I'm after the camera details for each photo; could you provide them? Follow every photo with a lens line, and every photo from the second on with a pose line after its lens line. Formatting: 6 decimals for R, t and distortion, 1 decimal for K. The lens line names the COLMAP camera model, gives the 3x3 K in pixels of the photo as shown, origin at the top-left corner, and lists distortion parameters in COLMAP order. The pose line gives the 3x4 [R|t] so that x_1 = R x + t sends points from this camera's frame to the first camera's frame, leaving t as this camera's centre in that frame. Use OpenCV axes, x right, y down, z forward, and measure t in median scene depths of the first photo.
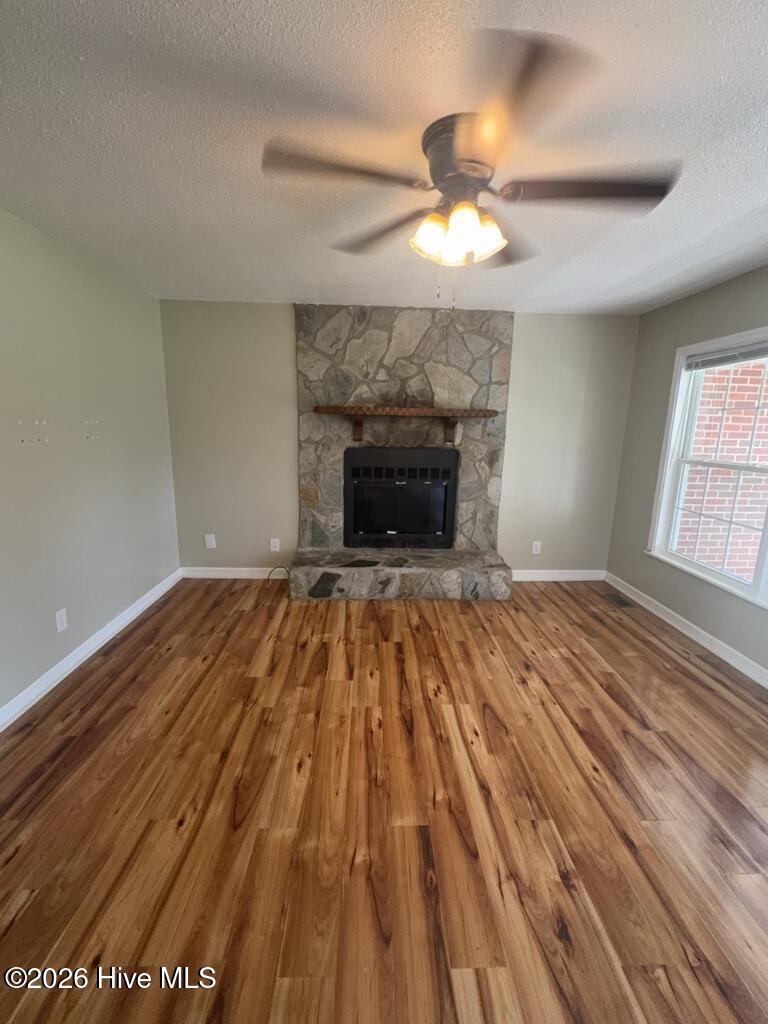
lens RADIAL K [[442.0, 0, 384.2], [0, 442.0, 511.8], [0, 0, 1]] dist [-0.001264, -0.000251]
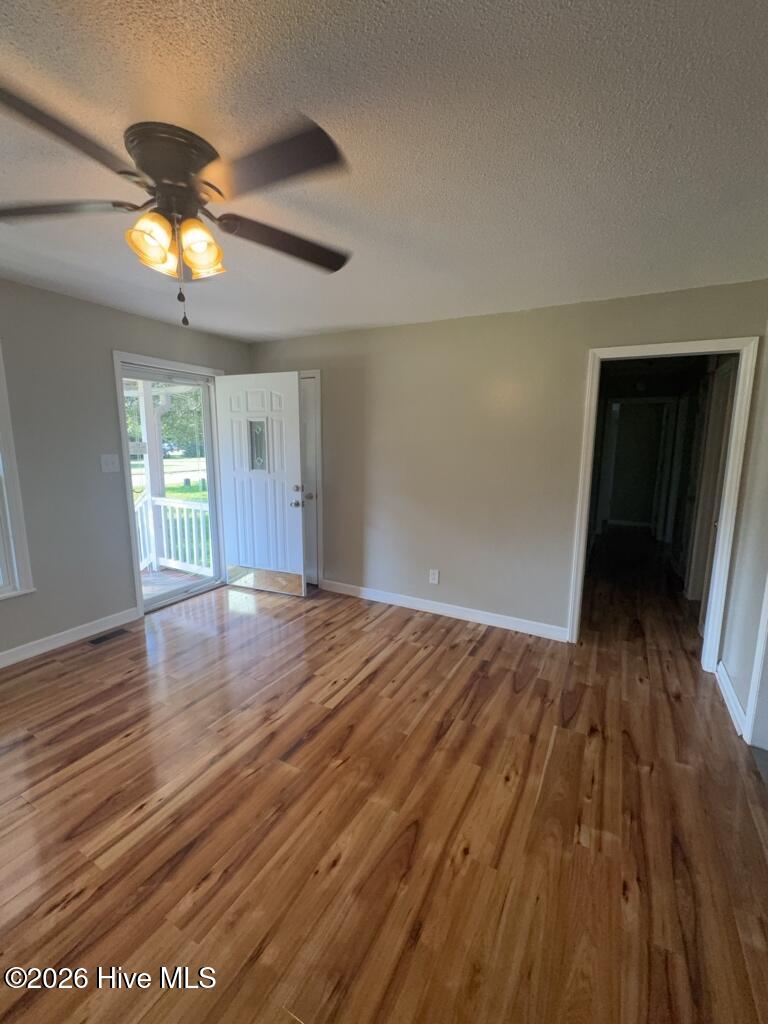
lens RADIAL K [[442.0, 0, 384.7], [0, 442.0, 513.7], [0, 0, 1]] dist [-0.001264, -0.000251]
pose [[-0.867212, -0.111865, 0.485211, -0.643166], [0.067376, 0.939115, 0.336933, -0.327246], [-0.493360, 0.324884, -0.806875, 1.512891]]
